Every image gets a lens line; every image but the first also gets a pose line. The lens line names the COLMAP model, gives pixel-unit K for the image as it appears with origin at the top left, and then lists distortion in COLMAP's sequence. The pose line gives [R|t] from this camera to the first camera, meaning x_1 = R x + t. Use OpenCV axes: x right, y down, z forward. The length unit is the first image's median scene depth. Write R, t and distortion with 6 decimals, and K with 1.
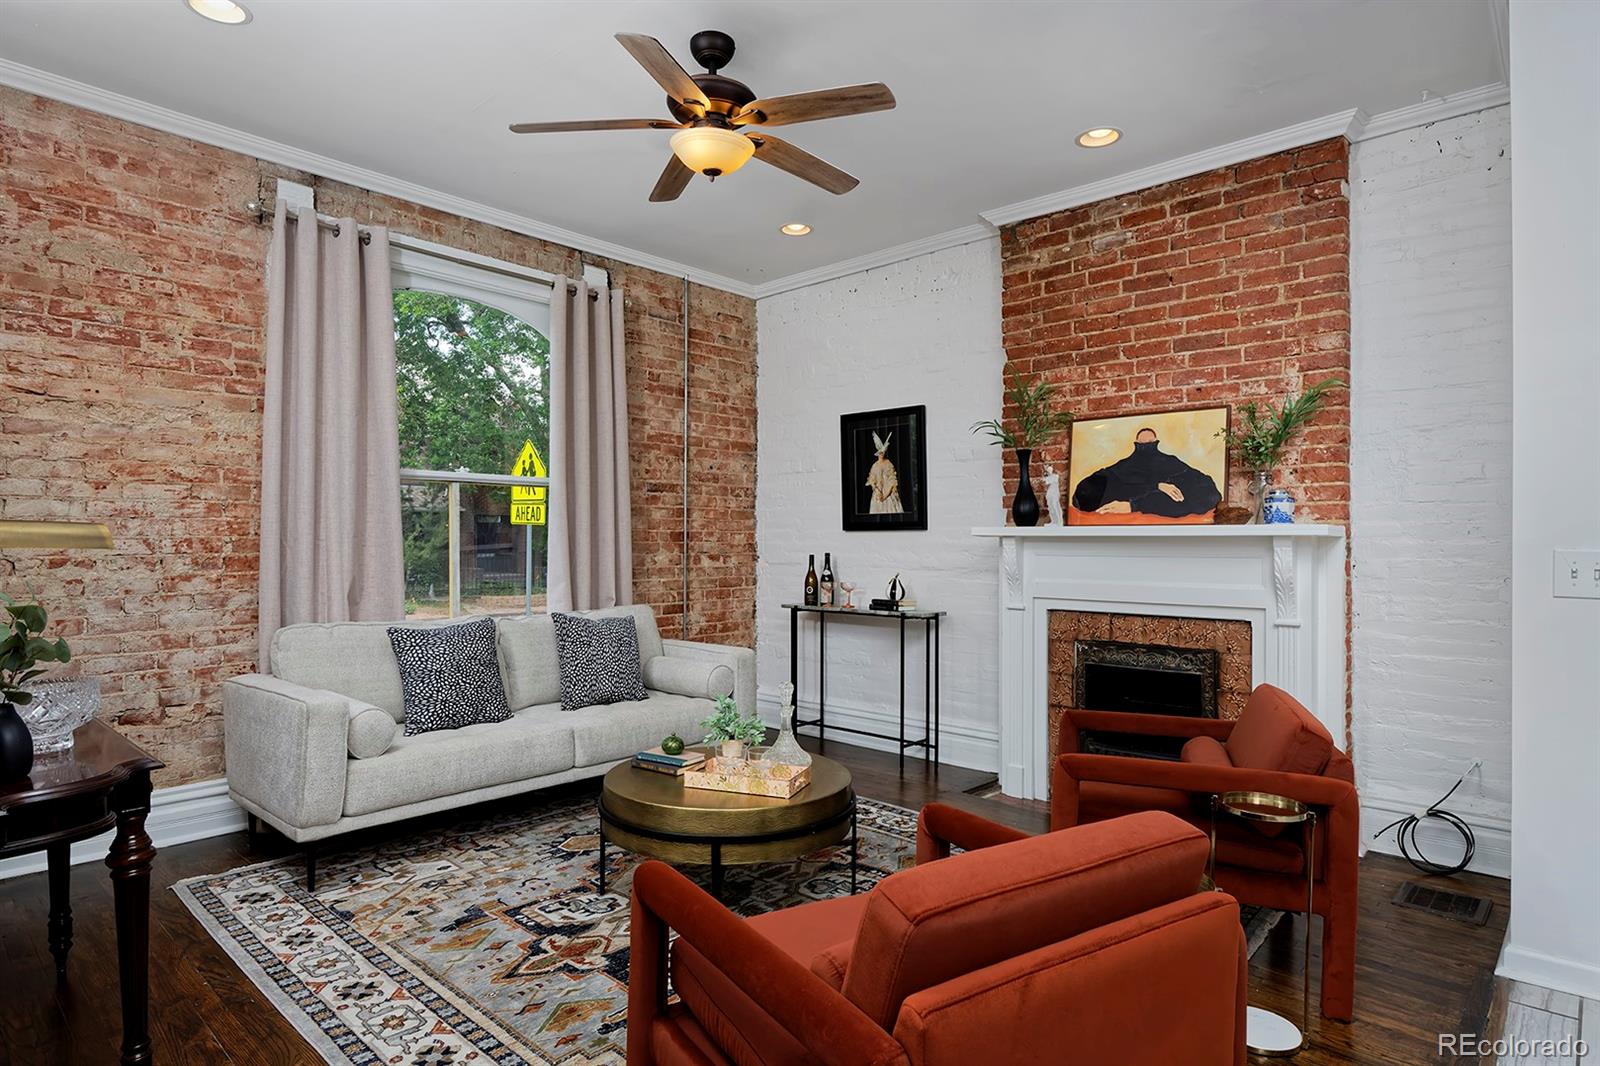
lens RADIAL K [[885.2, 0, 807.6], [0, 885.2, 525.9], [0, 0, 1]] dist [-0.007451, 0.002496]
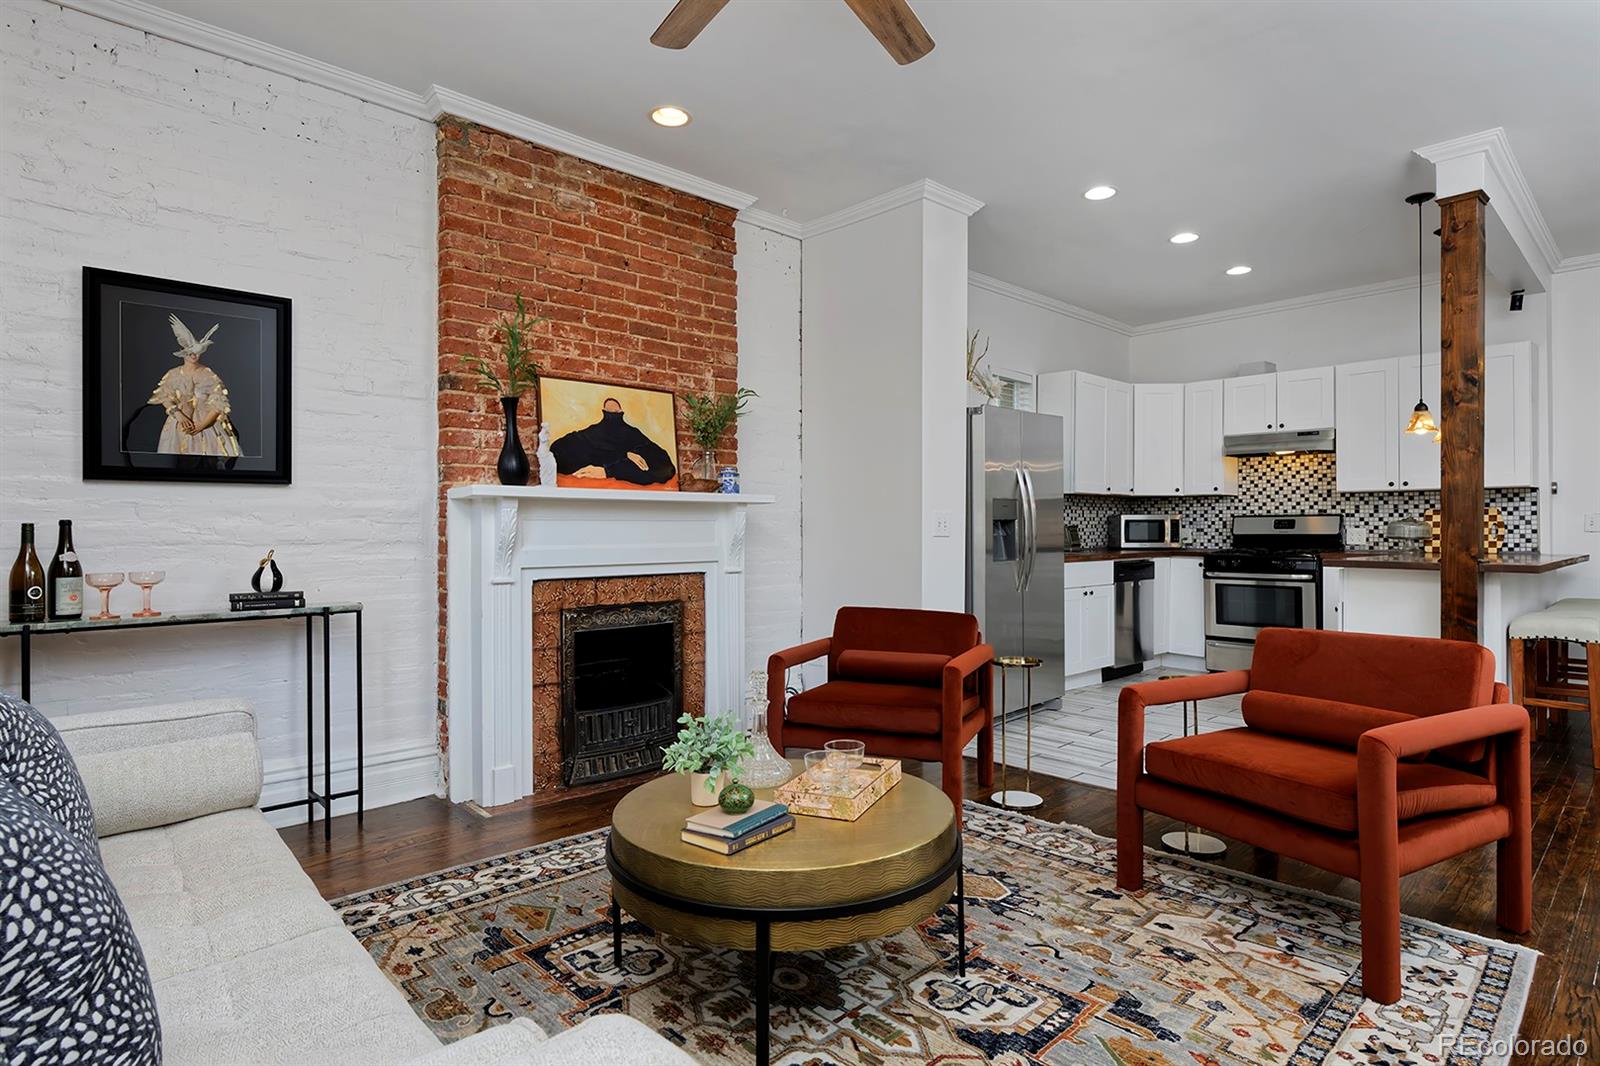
lens RADIAL K [[824.1, 0, 804.6], [0, 824.1, 520.7], [0, 0, 1]] dist [-0.001382, -0.001656]
pose [[0.085952, 0.008167, 0.996266, -0.554709], [-0.012320, 0.999899, -0.007134, 0.037515], [-0.996223, -0.011660, 0.086044, 0.673123]]
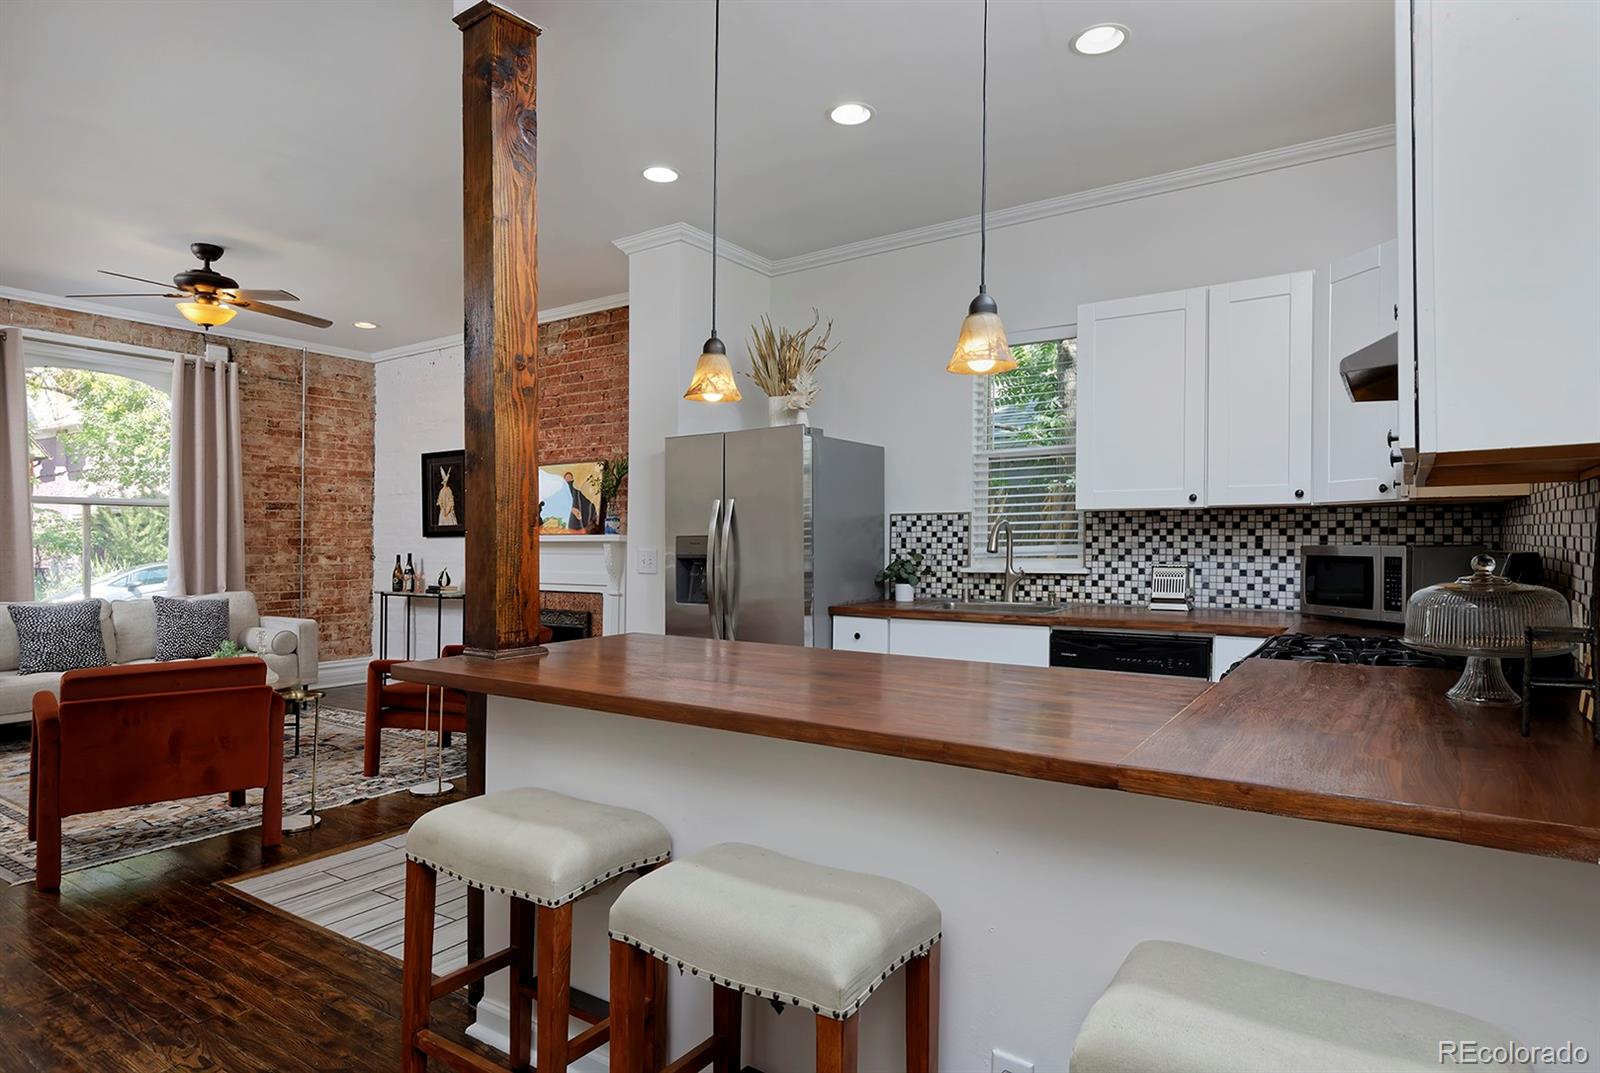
lens RADIAL K [[885.2, 0, 814.4], [0, 885.2, 522.6], [0, 0, 1]] dist [-0.007451, 0.002496]
pose [[0.987010, -0.000394, 0.160661, 0.549346], [0.001279, 0.999985, -0.005404, -0.012279], [-0.160656, 0.005539, 0.986995, -0.598303]]
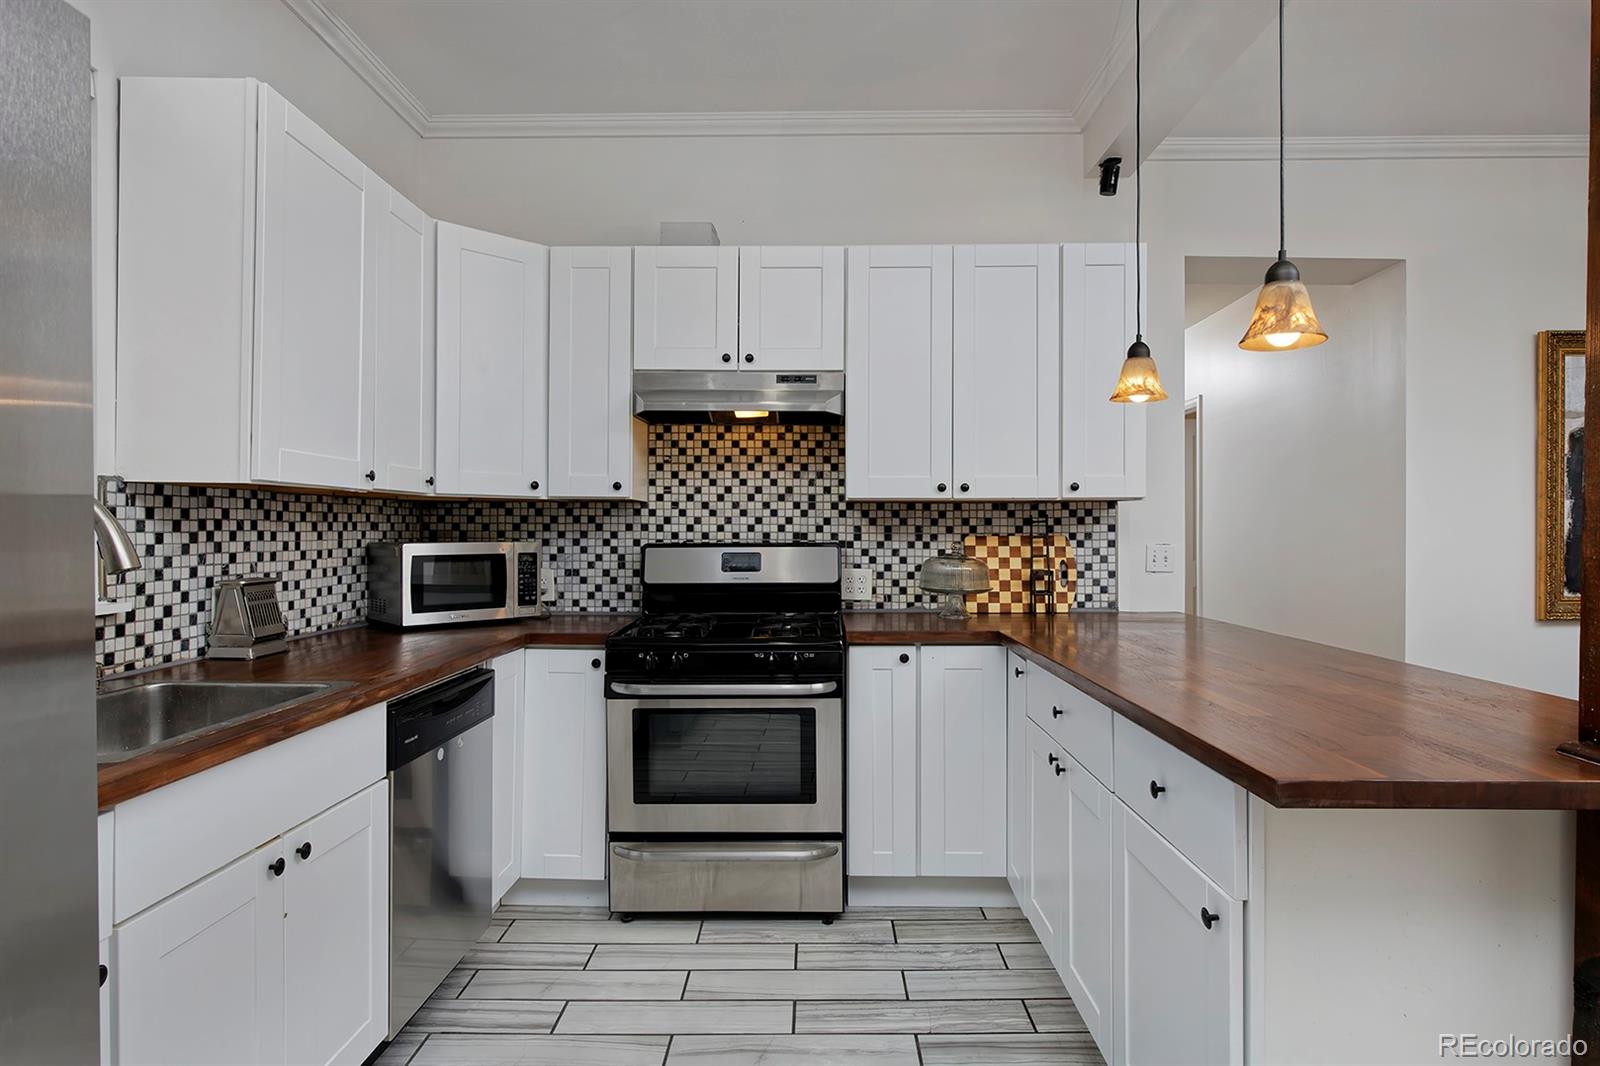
lens RADIAL K [[885.2, 0, 804.5], [0, 885.2, 526.9], [0, 0, 1]] dist [-0.007451, 0.002496]
pose [[-0.662405, 0.002697, 0.749141, 0.415690], [-0.009015, 0.999892, -0.011571, -0.002254], [-0.749092, -0.014418, -0.662309, 0.407120]]
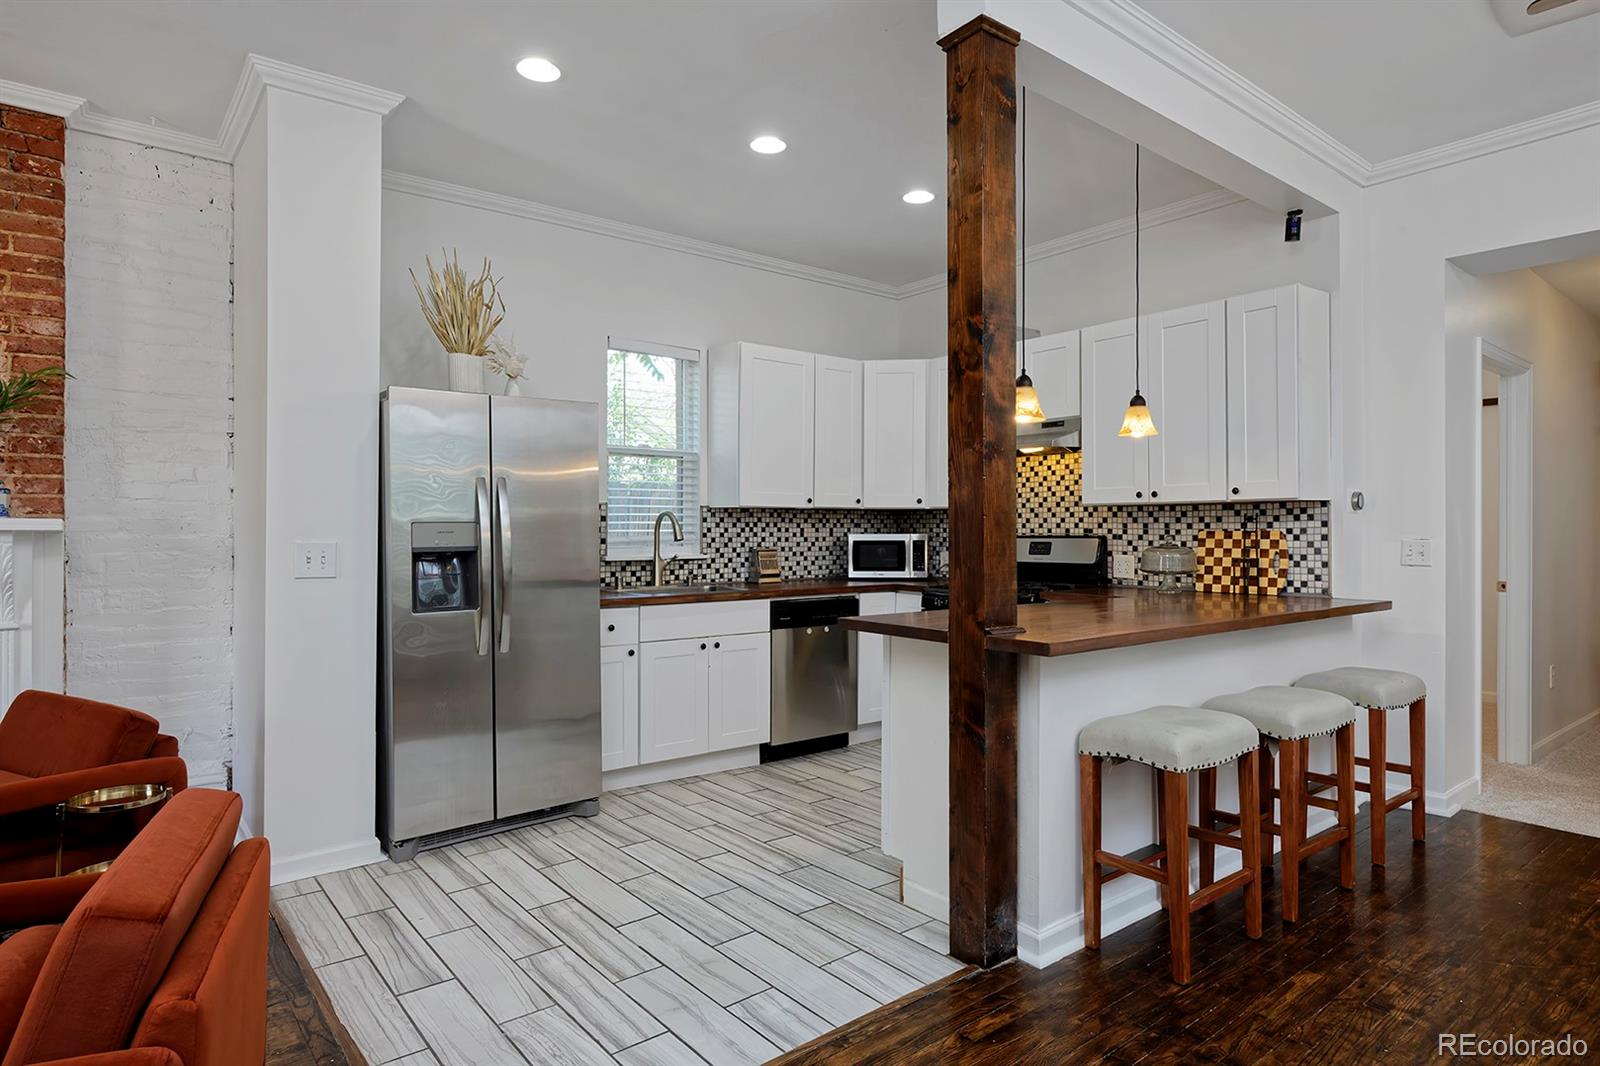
lens RADIAL K [[885.2, 0, 801.9], [0, 885.2, 529.0], [0, 0, 1]] dist [-0.007451, 0.002496]
pose [[0.157729, 0.002493, 0.987479, -0.188916], [-0.012449, 0.999922, -0.000536, -0.000336], [-0.987404, -0.012209, 0.157748, 0.036407]]
